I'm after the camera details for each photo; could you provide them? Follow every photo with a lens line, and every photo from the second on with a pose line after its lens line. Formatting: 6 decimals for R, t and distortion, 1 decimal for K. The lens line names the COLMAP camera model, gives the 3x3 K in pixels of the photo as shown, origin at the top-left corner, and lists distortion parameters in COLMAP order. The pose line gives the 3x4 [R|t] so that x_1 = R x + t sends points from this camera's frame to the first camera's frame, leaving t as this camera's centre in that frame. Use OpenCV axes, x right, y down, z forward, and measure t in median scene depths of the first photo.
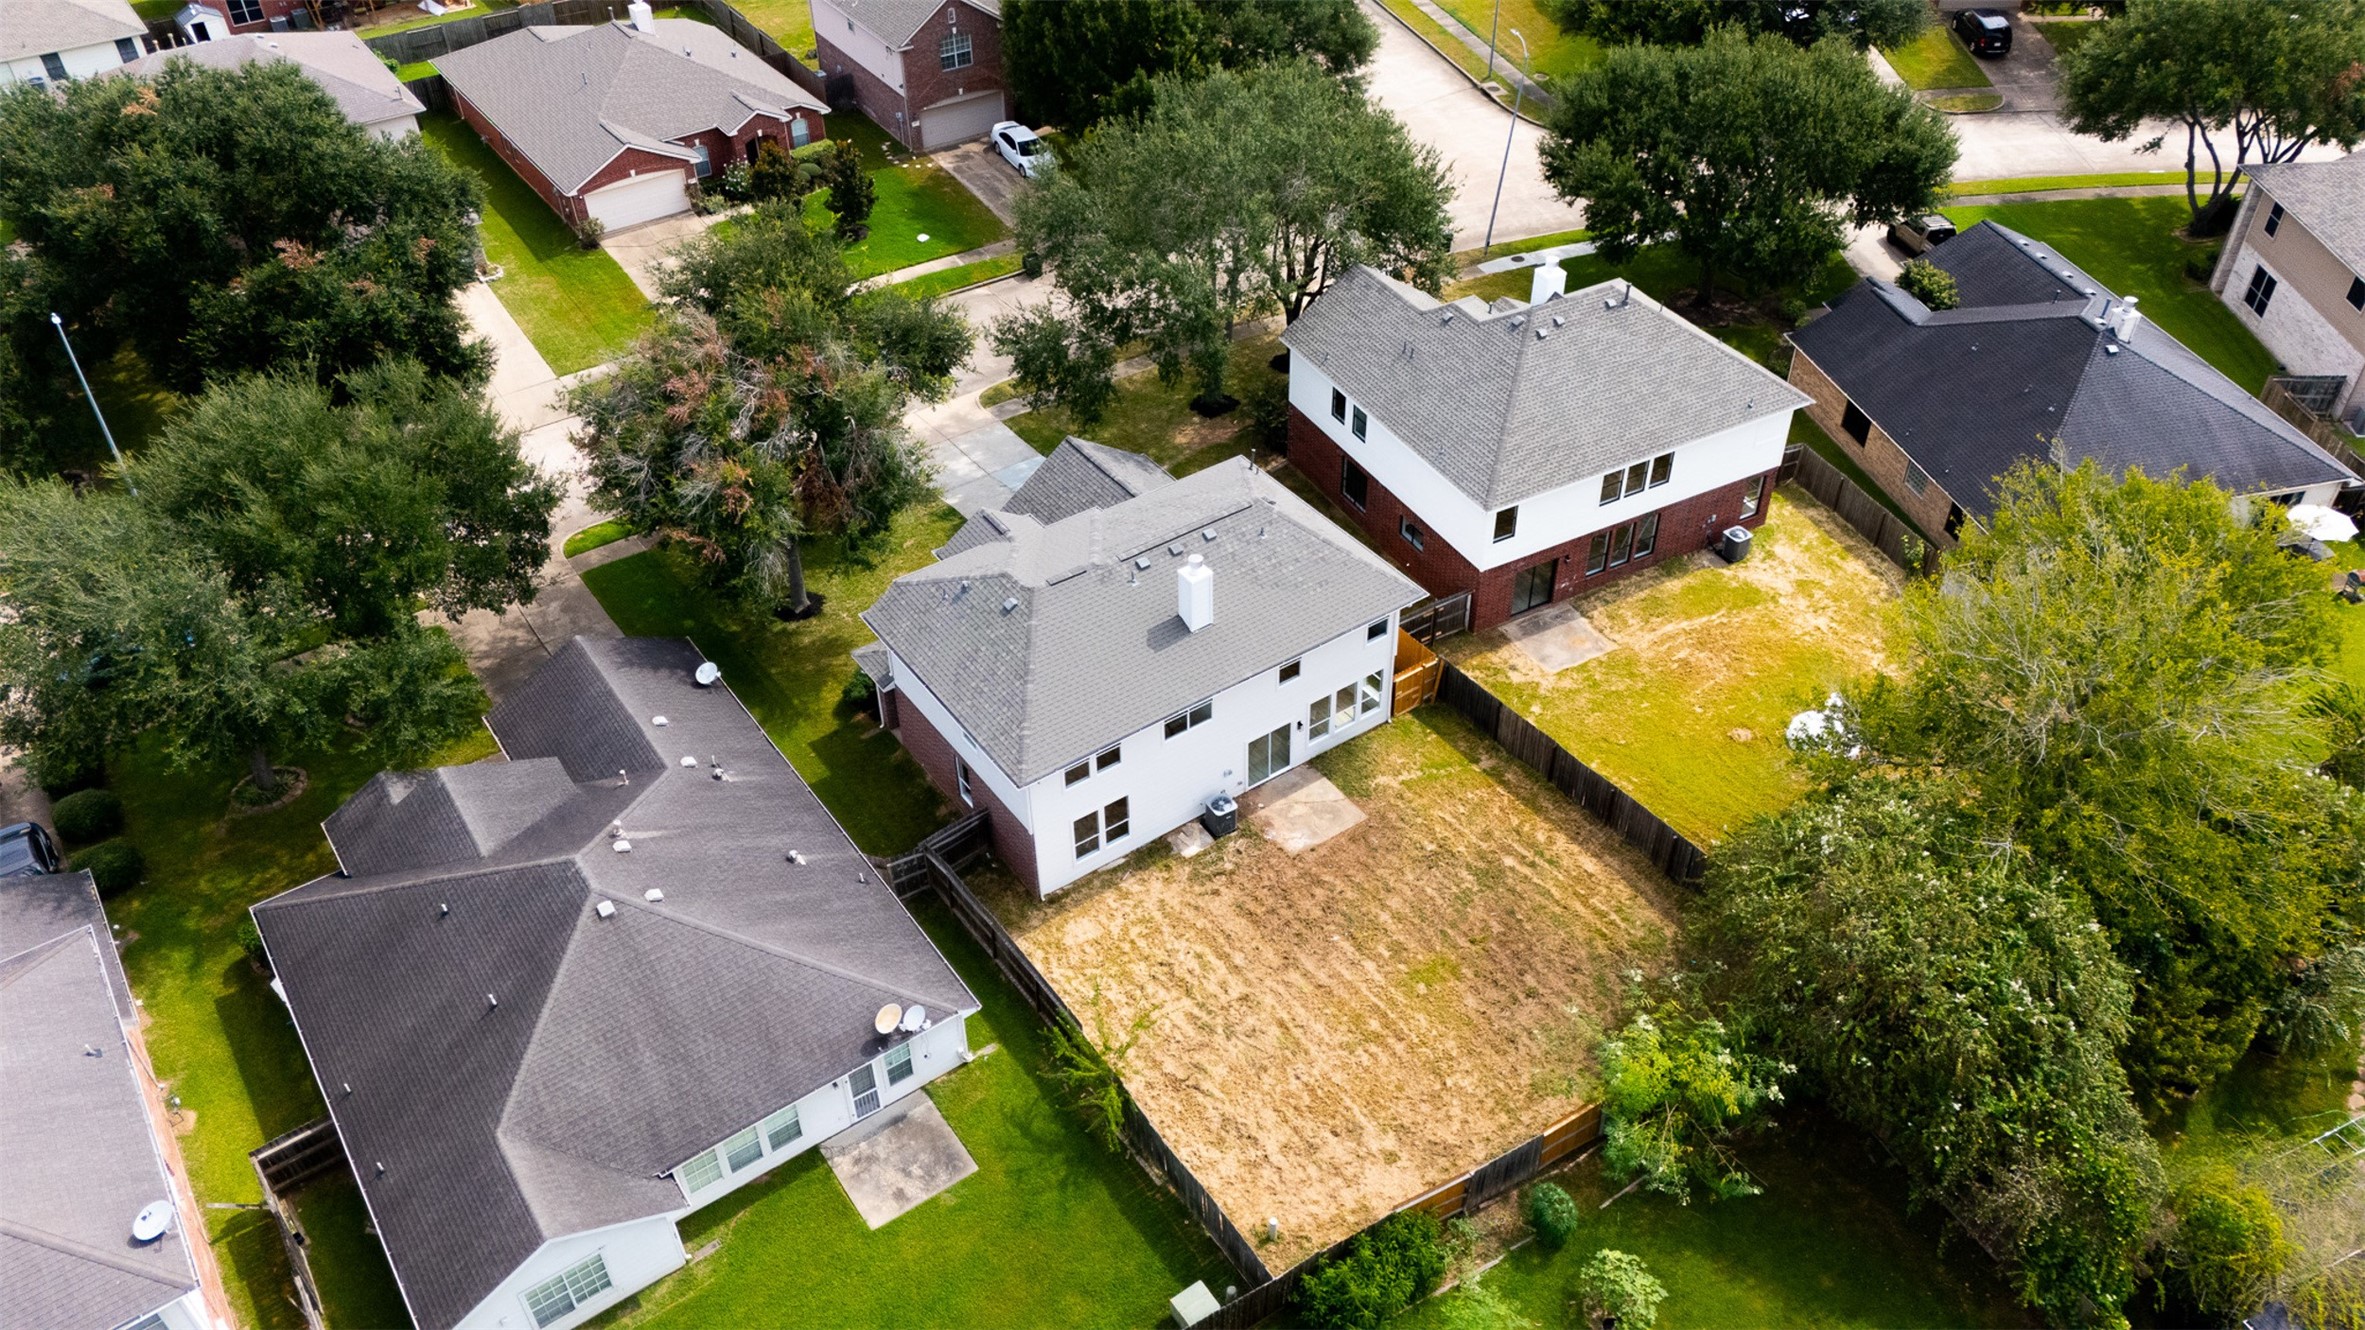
lens RADIAL K [[1743.6, 0, 1182.5], [0, 1743.6, 665.0], [0, 0, 1]] dist [0.060033, -0.055259]
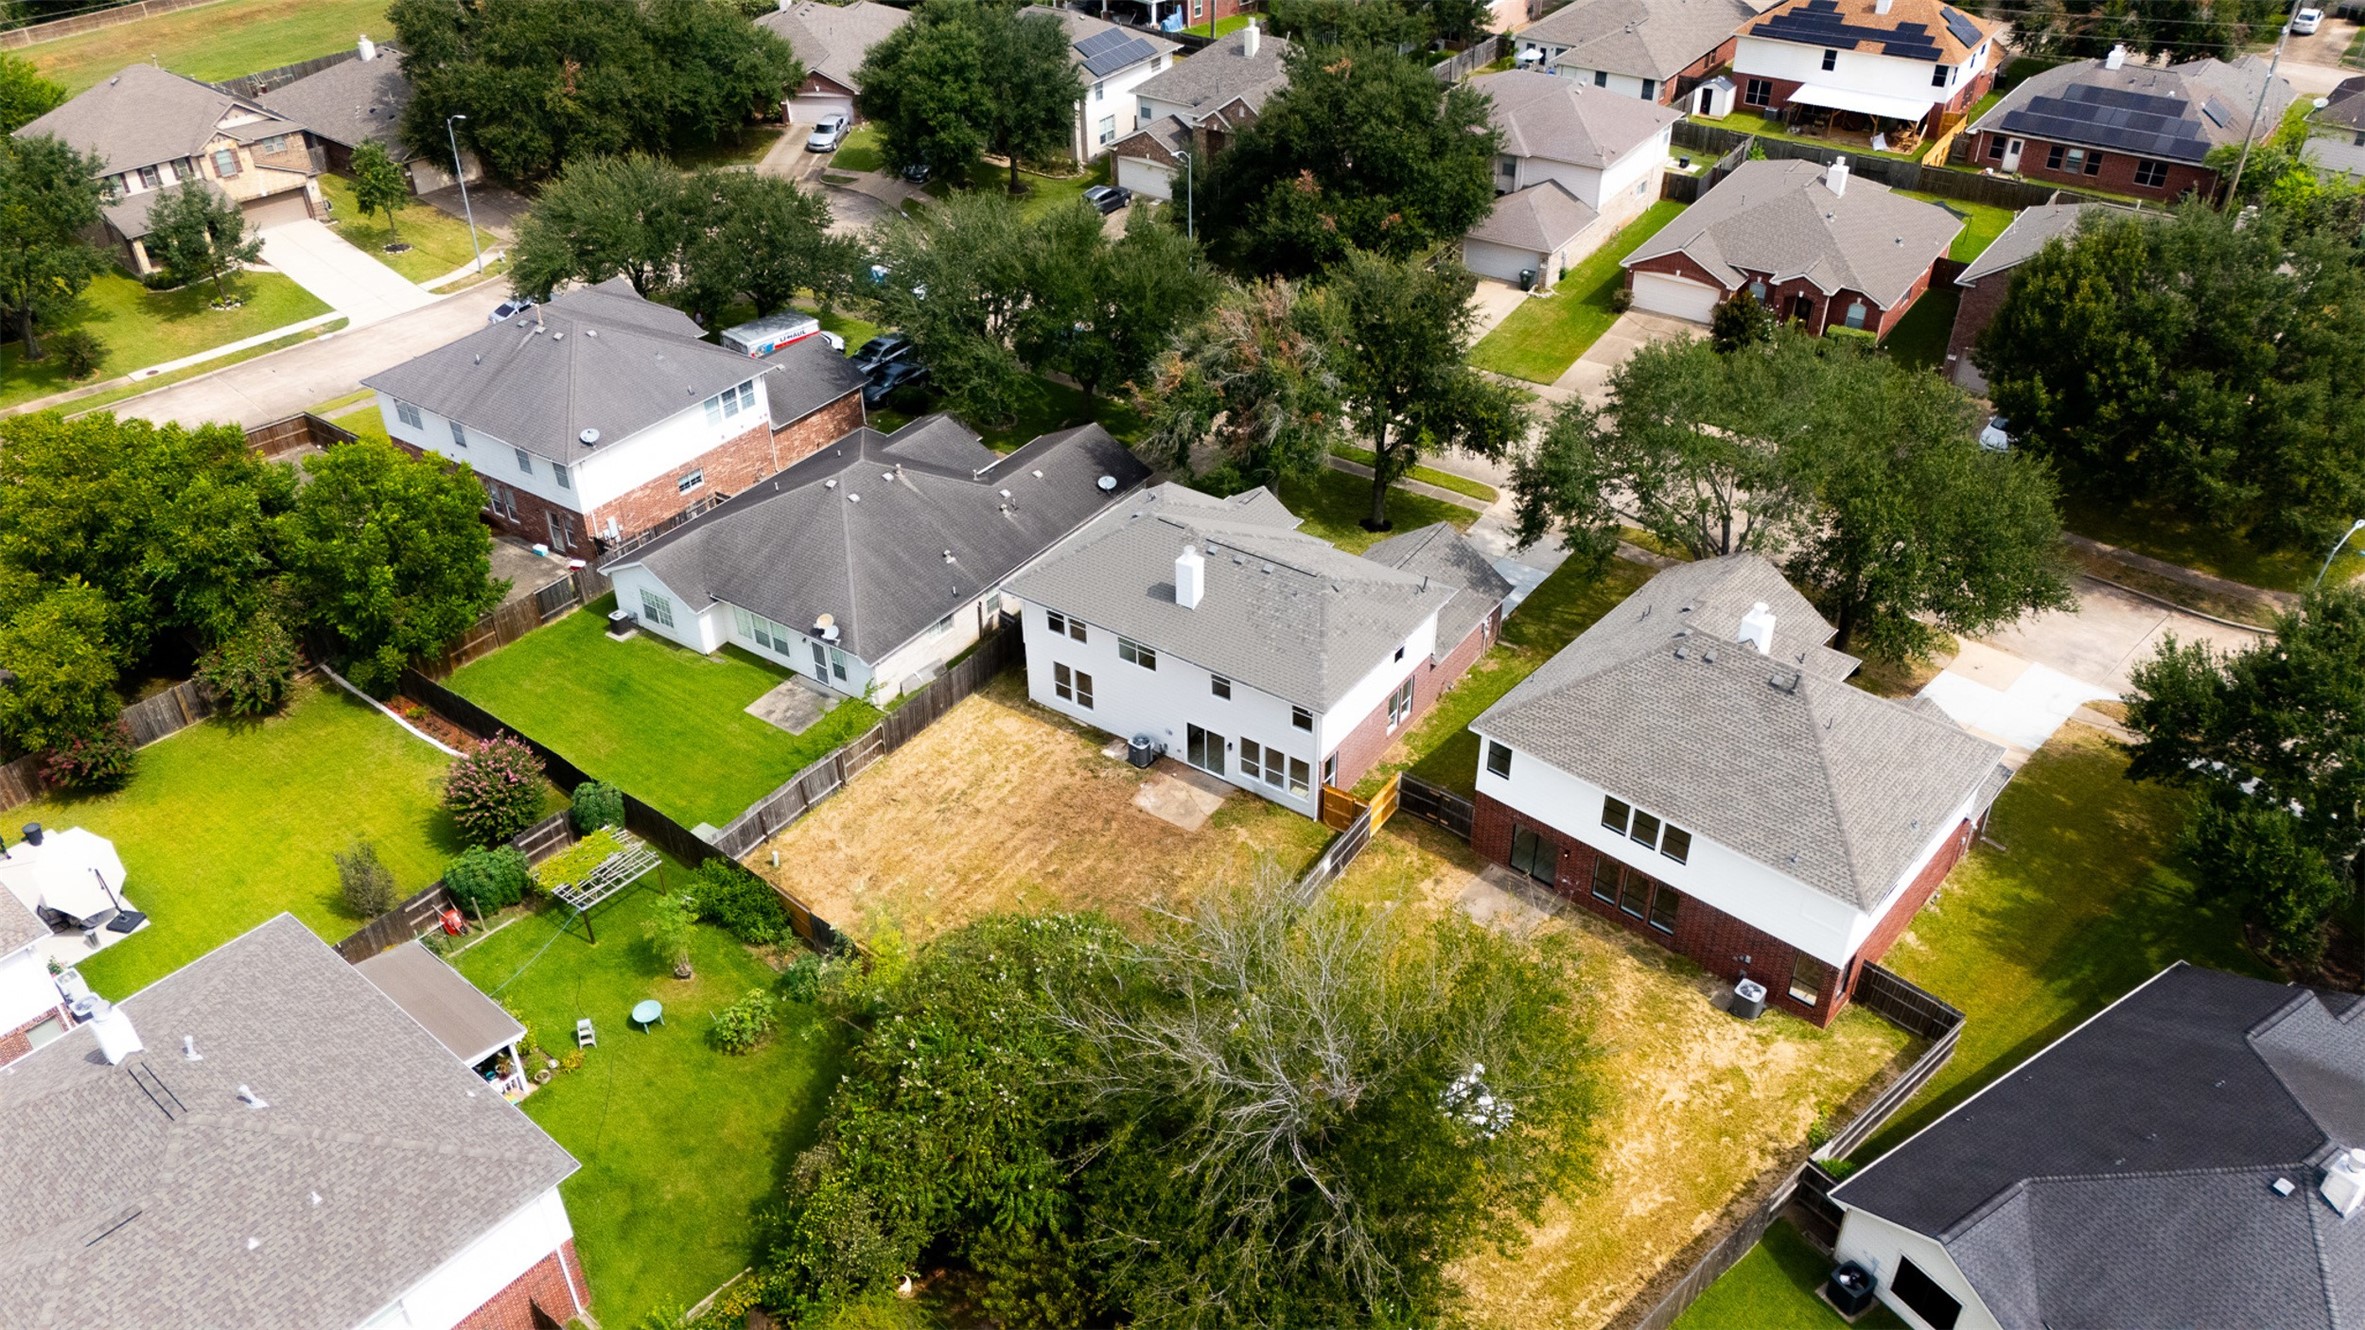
lens RADIAL K [[1743.6, 0, 1182.5], [0, 1743.6, 665.0], [0, 0, 1]] dist [0.060033, -0.055259]
pose [[0.336826, 0.540908, -0.770692, 0.984511], [-0.598276, 0.754995, 0.268419, -0.319389], [0.727058, 0.370676, 0.577915, 0.296679]]
